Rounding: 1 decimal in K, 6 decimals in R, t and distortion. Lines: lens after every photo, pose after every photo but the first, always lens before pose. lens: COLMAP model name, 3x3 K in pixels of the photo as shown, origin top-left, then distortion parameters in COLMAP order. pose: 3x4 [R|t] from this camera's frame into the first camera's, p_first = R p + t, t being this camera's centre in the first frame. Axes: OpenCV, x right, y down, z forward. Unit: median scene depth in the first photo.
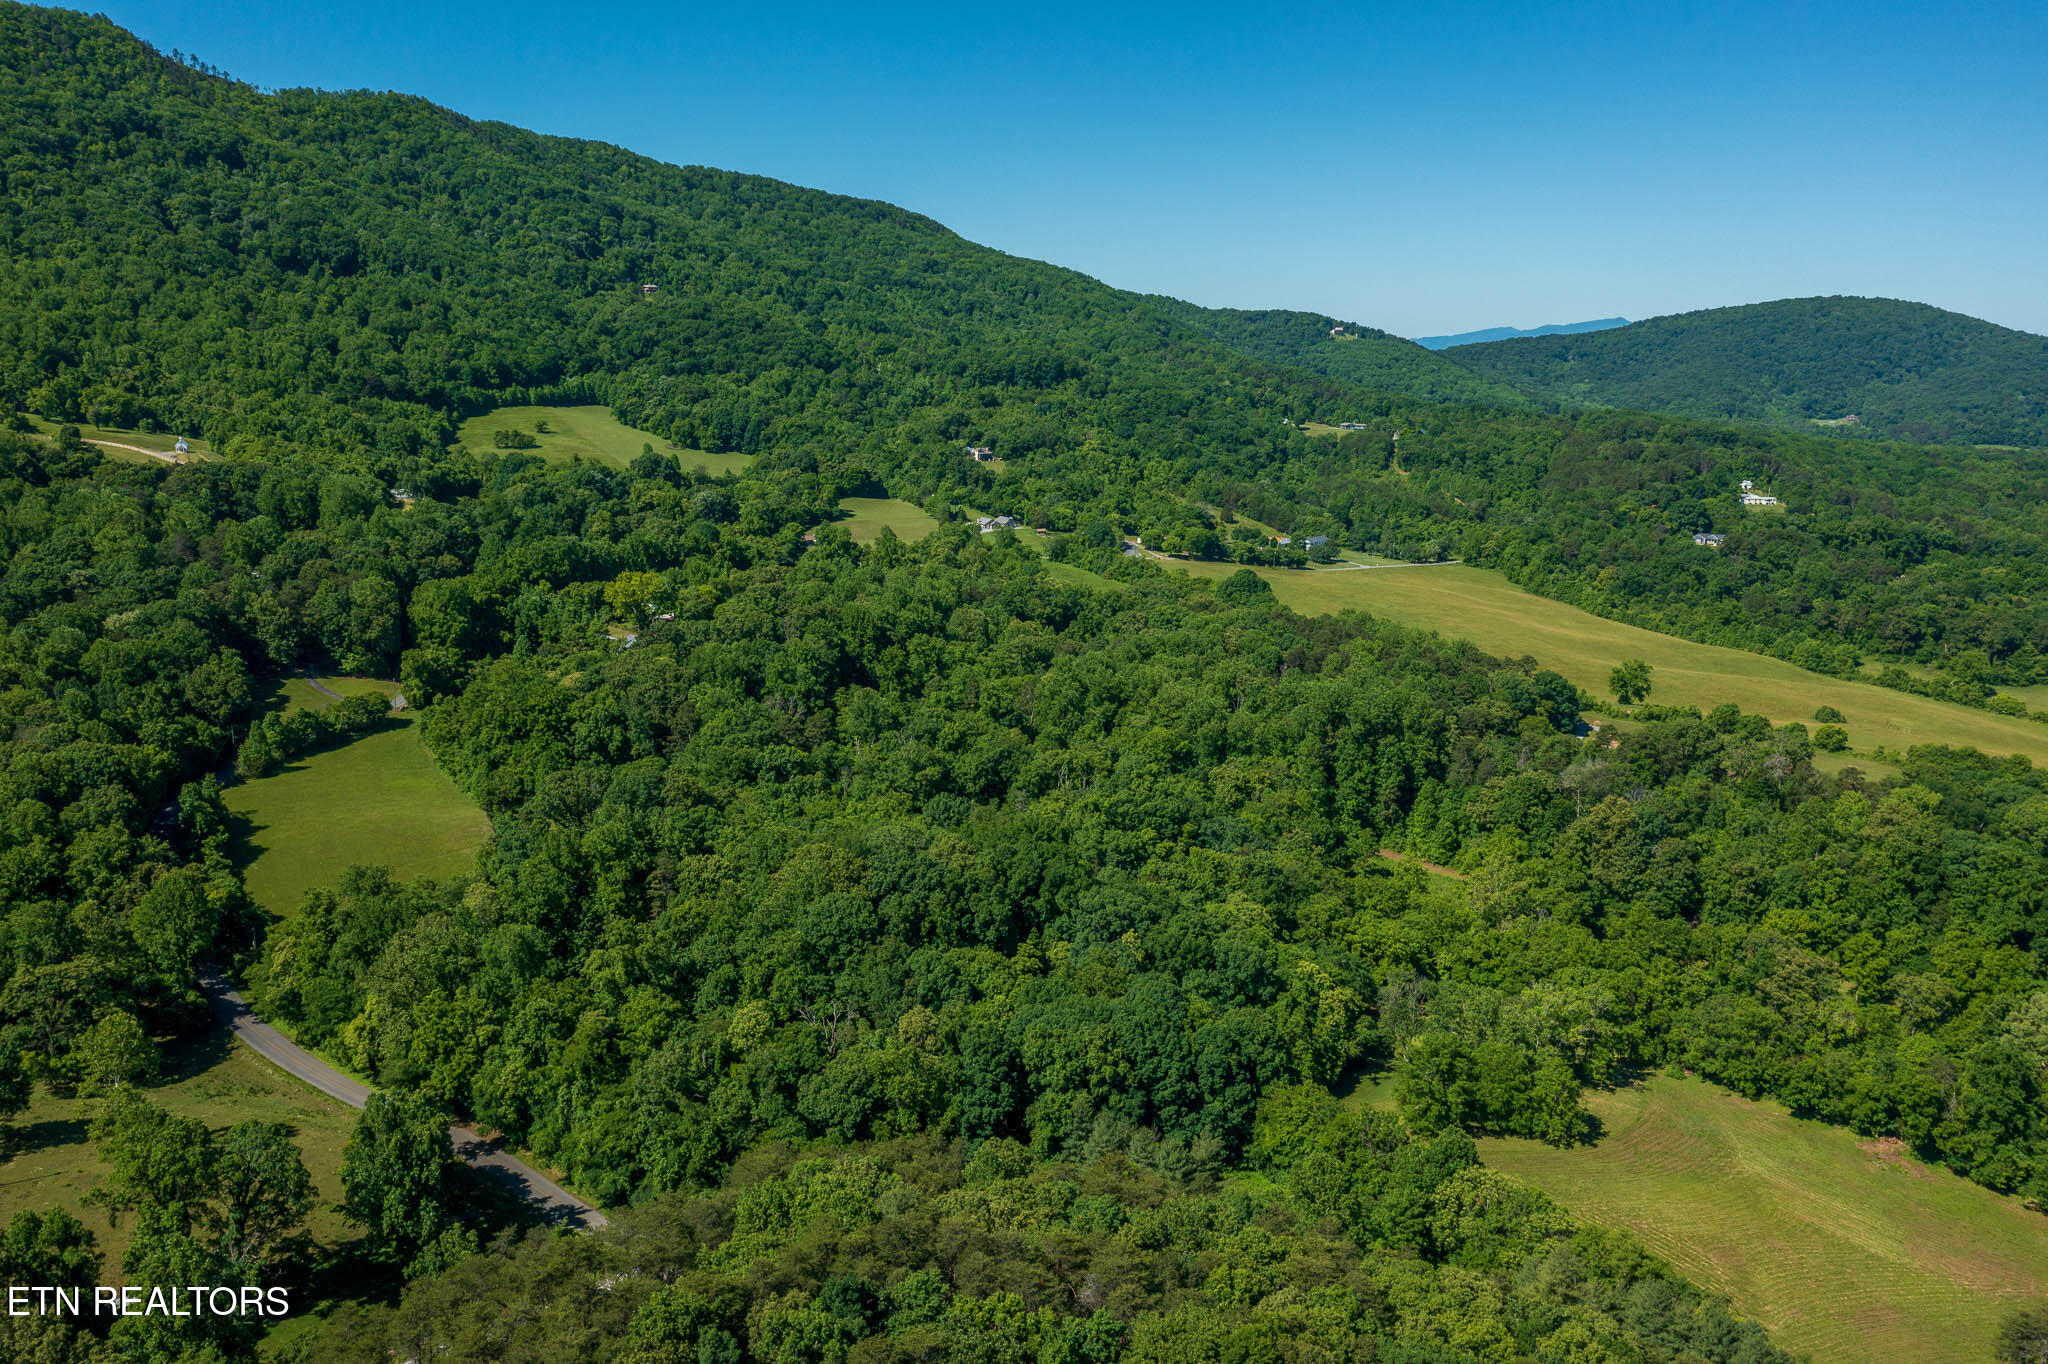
lens RADIAL K [[1633.7, 0, 1019.0], [0, 1633.7, 678.0], [0, 0, 1]] dist [0.004079, 0.013271]
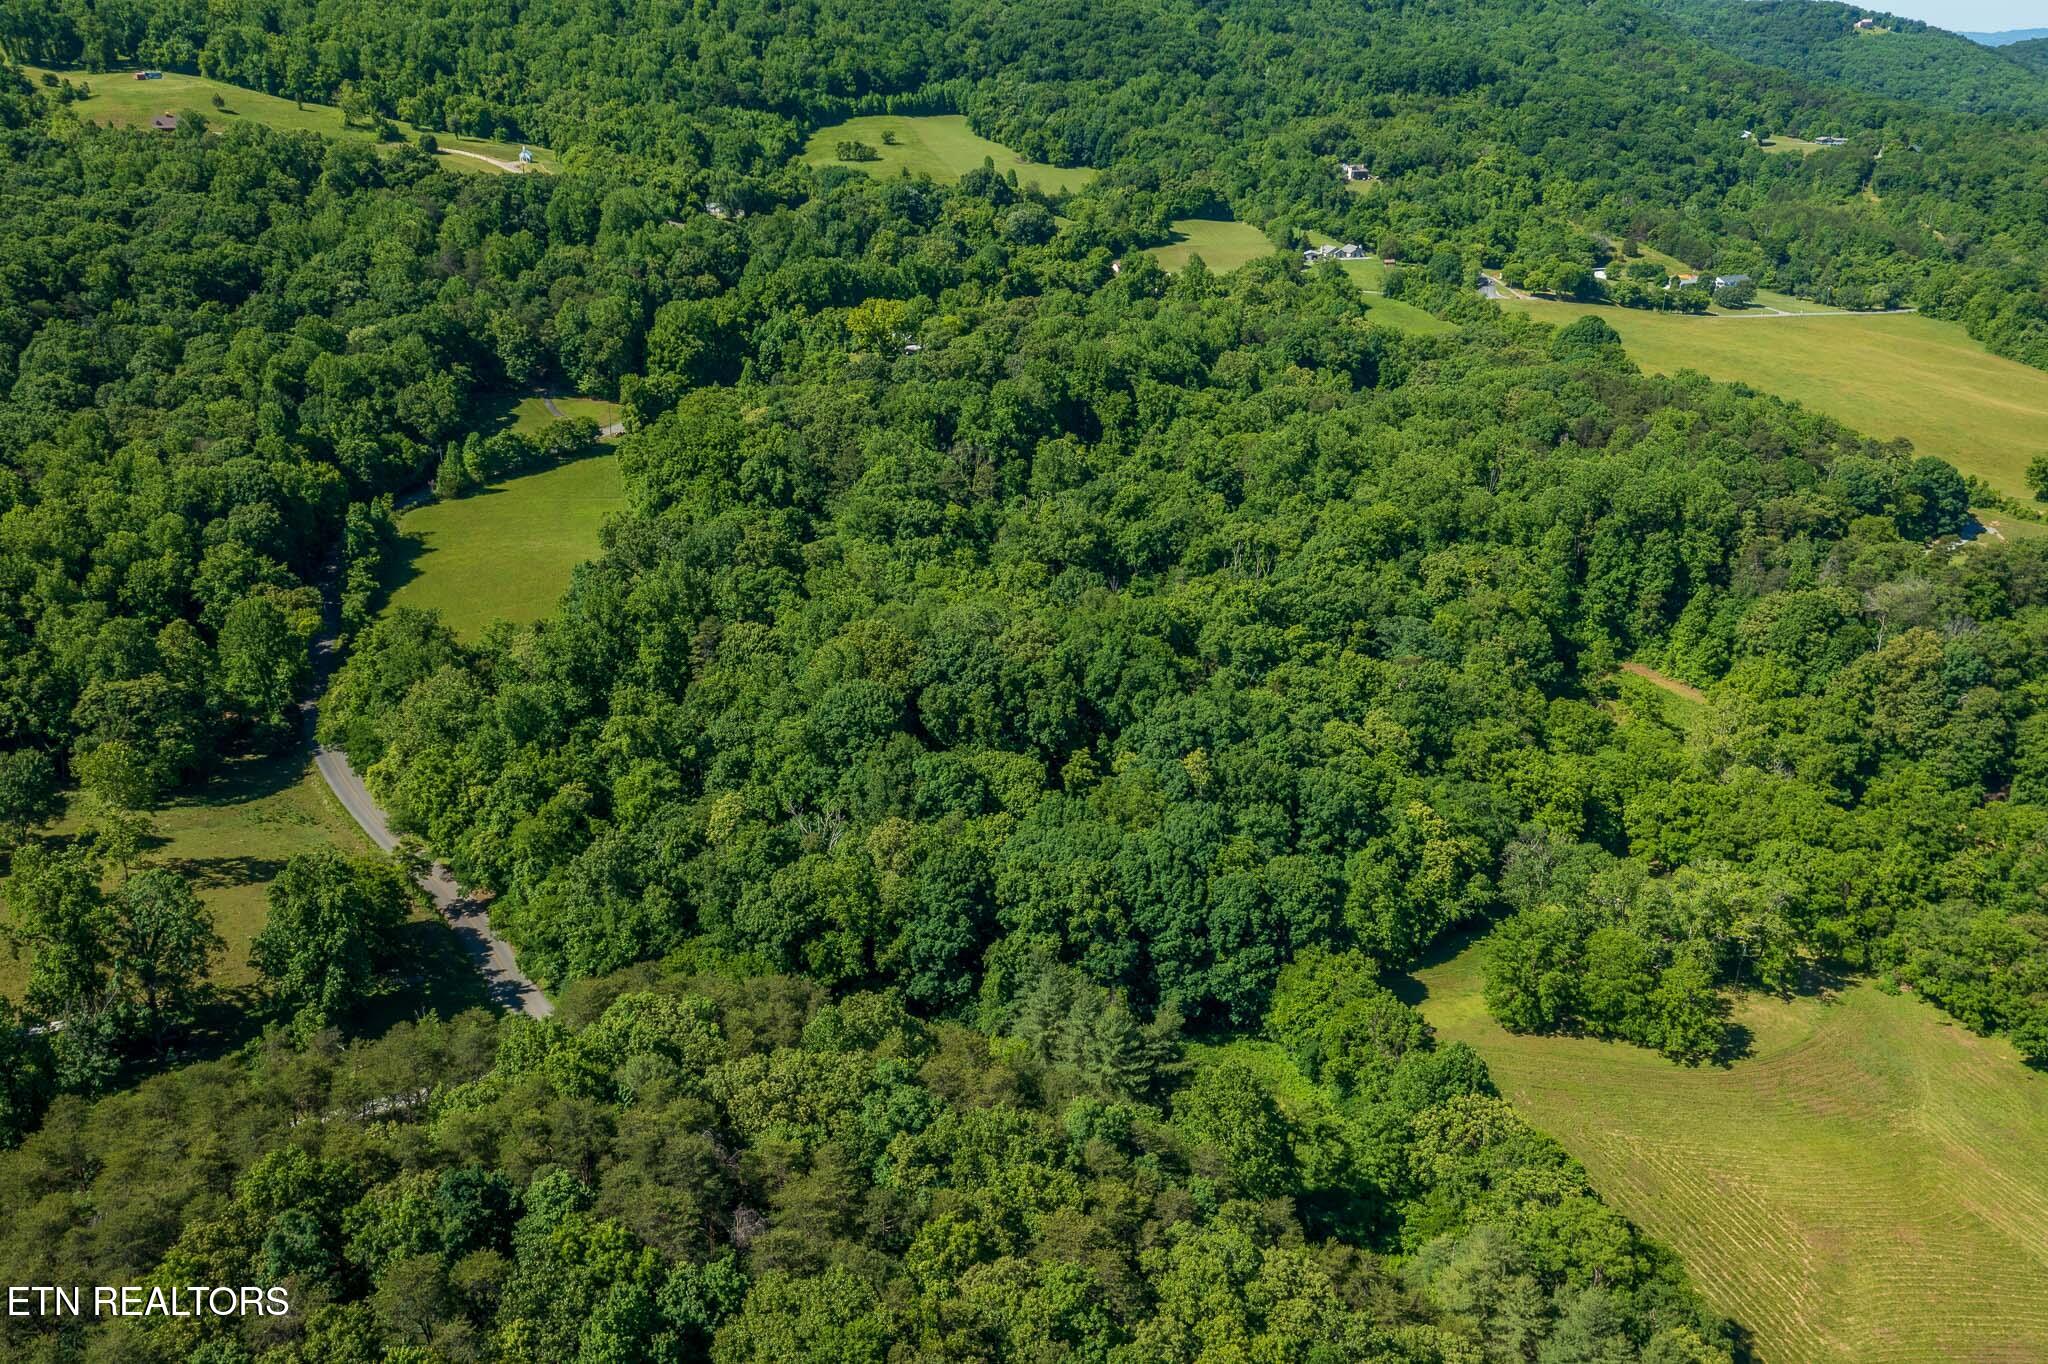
lens RADIAL K [[1633.7, 0, 1017.9], [0, 1633.7, 674.2], [0, 0, 1]] dist [0.004079, 0.013271]
pose [[0.962056, 0.090978, -0.257237, 0.072029], [-0.047523, 0.984234, 0.170365, -0.010588], [0.268681, -0.151676, 0.951212, 0.055496]]
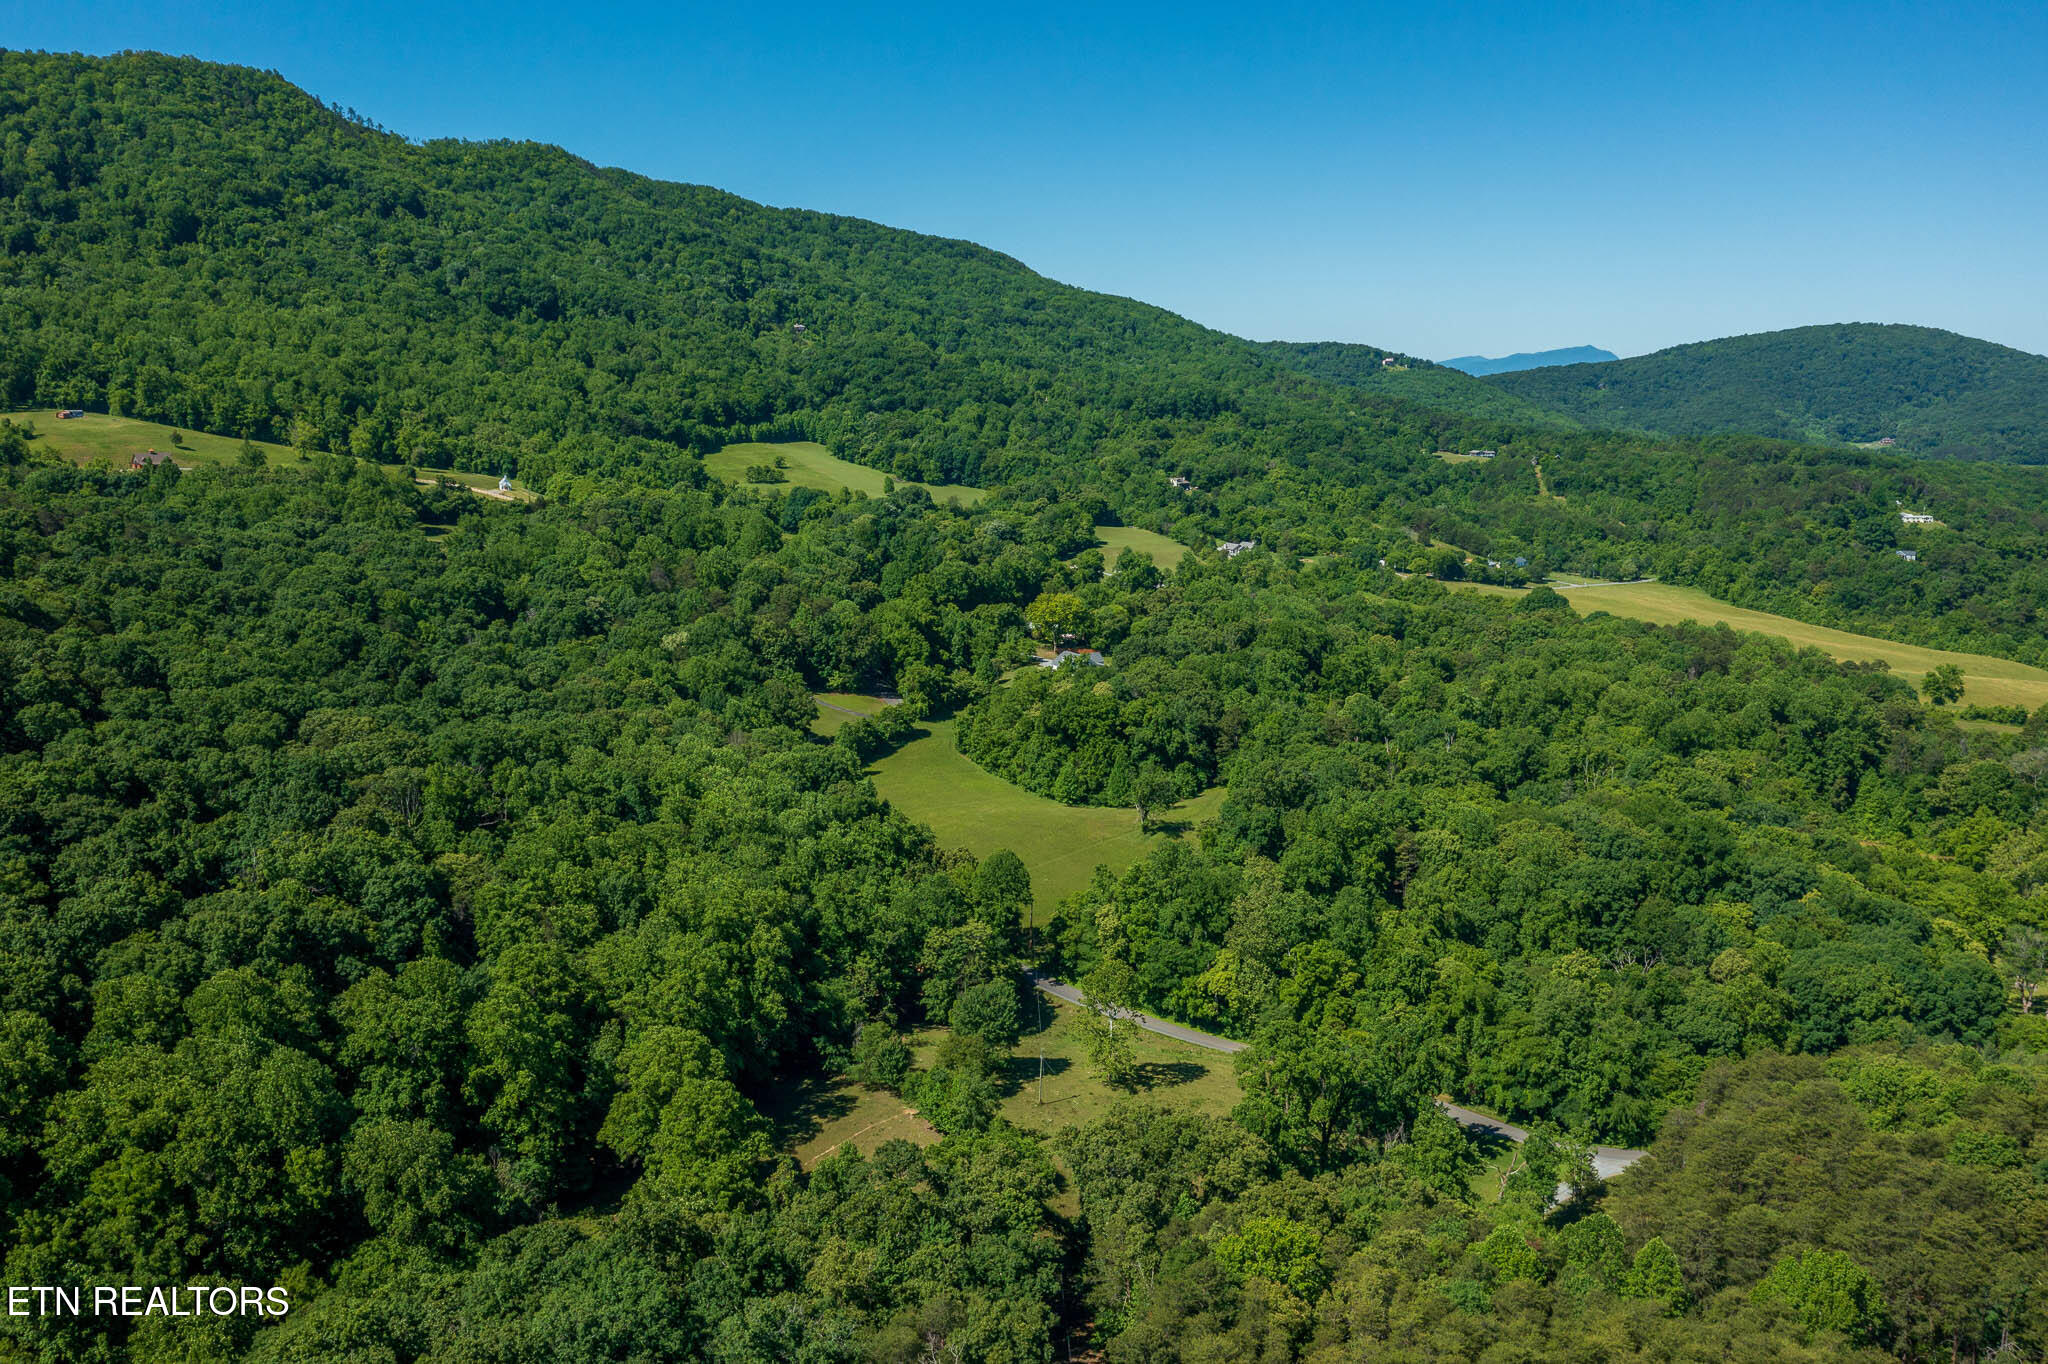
lens RADIAL K [[1633.7, 0, 1025.4], [0, 1633.7, 674.4], [0, 0, 1]] dist [0.004079, 0.013271]
pose [[0.999745, -0.014169, 0.017587, -0.182984], [0.014551, 0.999656, -0.021798, 0.007571], [-0.017272, 0.022048, 0.999608, -0.049005]]
